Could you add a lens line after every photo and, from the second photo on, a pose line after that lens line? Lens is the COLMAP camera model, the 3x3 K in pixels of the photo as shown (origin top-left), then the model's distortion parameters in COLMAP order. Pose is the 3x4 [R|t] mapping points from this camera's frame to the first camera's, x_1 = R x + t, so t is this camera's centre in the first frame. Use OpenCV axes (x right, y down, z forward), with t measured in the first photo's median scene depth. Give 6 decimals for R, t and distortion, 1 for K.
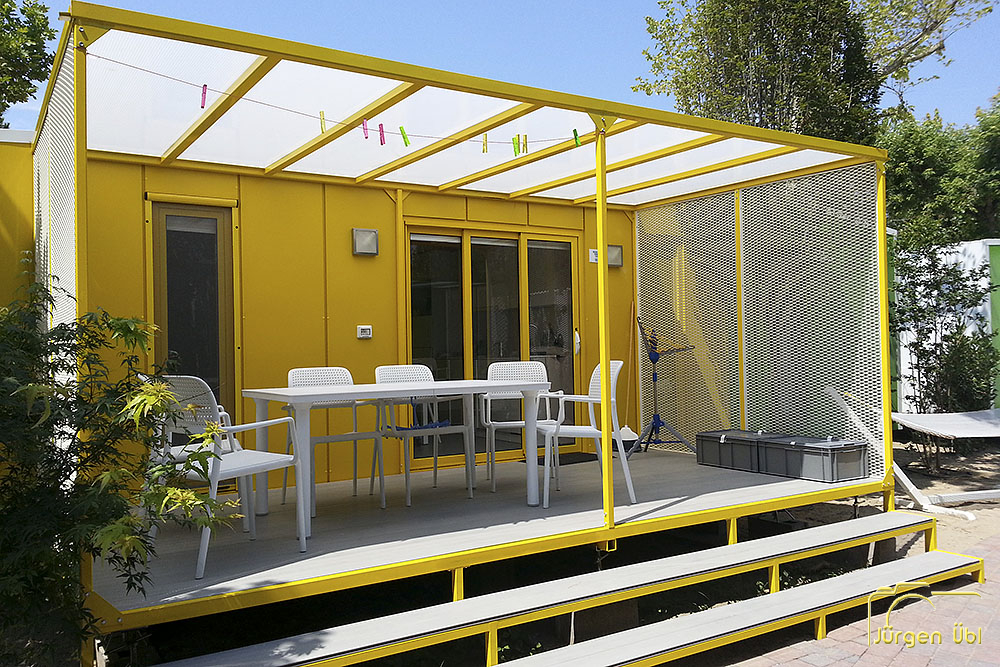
lens RADIAL K [[767.7, 0, 500.0], [0, 767.7, 333.5], [0, 0, 1]] dist [0.005871, -0.052134]
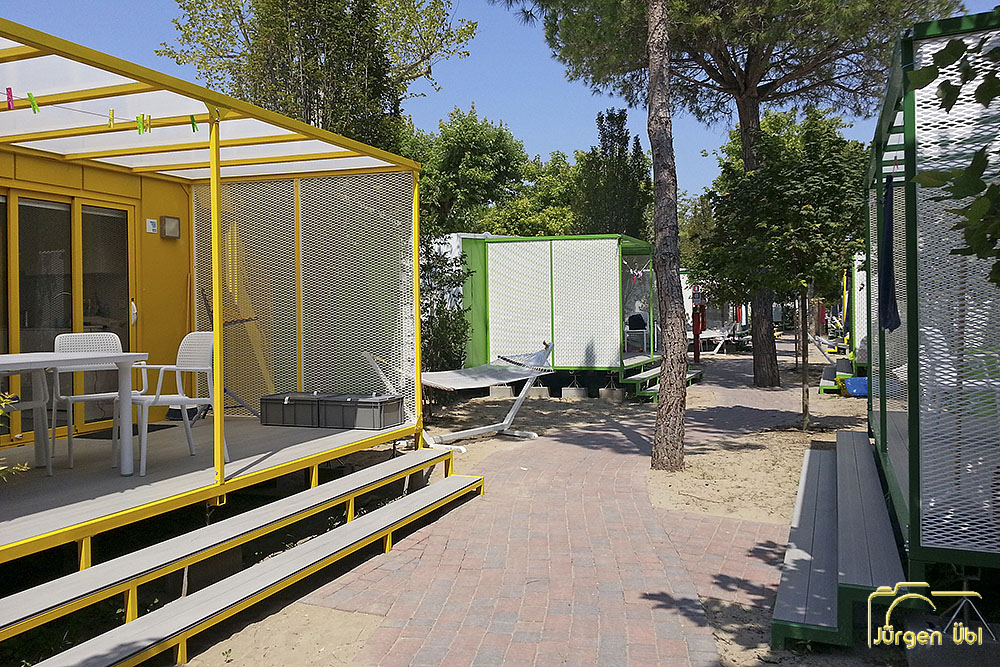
lens RADIAL K [[789.9, 0, 499.8], [0, 789.9, 304.0], [0, 0, 1]] dist [-0.004225, -0.166067]
pose [[0.779919, 0.013474, 0.625735, -0.195429], [-0.013945, 0.999894, -0.004149, -0.002896], [-0.625725, -0.005490, 0.780024, -0.092766]]
